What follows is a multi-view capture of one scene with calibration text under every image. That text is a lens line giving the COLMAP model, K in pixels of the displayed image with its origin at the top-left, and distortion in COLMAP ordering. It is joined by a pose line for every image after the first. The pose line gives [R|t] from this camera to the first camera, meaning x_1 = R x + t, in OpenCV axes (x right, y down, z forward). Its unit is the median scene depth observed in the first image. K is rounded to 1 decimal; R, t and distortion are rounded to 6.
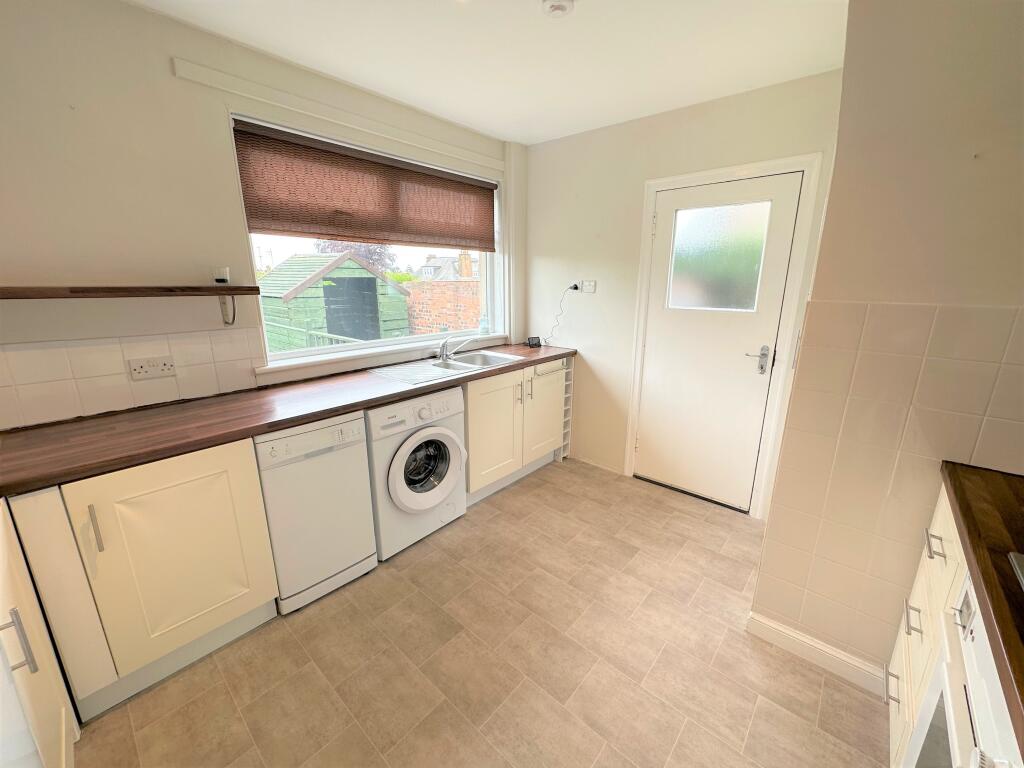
lens RADIAL K [[410.2, 0, 510.7], [0, 410.2, 386.2], [0, 0, 1]] dist [0.000694, -0.000196]
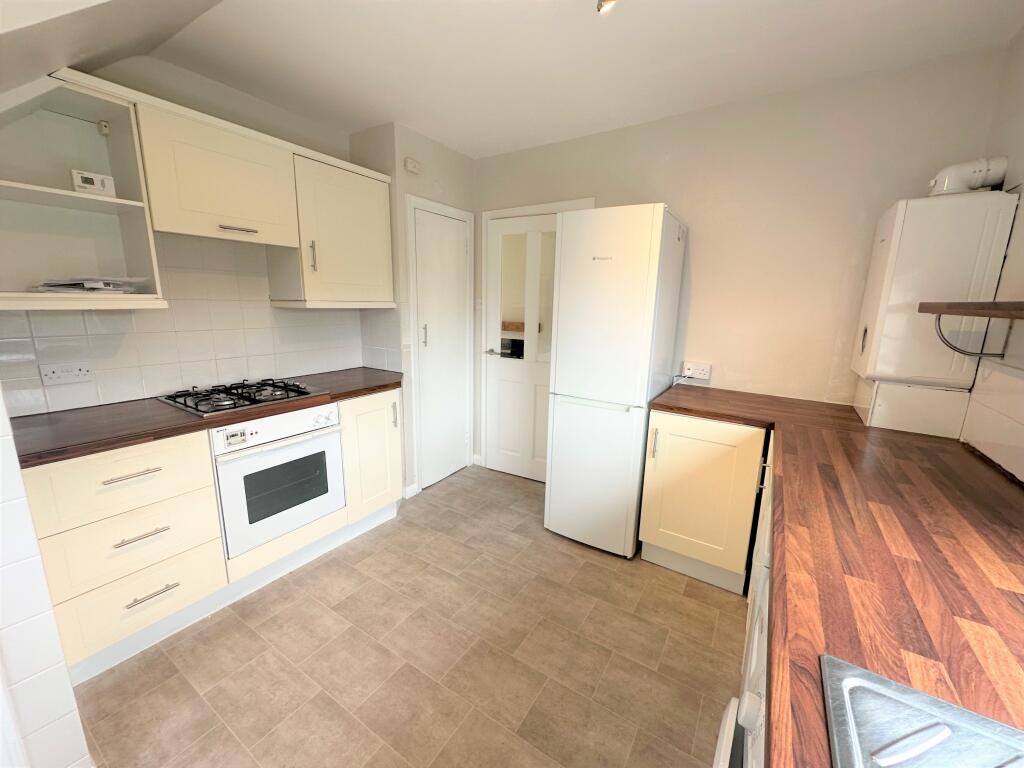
lens RADIAL K [[410.2, 0, 513.0], [0, 410.2, 384.1], [0, 0, 1]] dist [0.000694, -0.000196]
pose [[-0.987339, 0.012795, -0.158107, 0.007990], [-0.057726, 0.899415, 0.433267, -0.376393], [0.147748, 0.436908, -0.887289, 1.571023]]
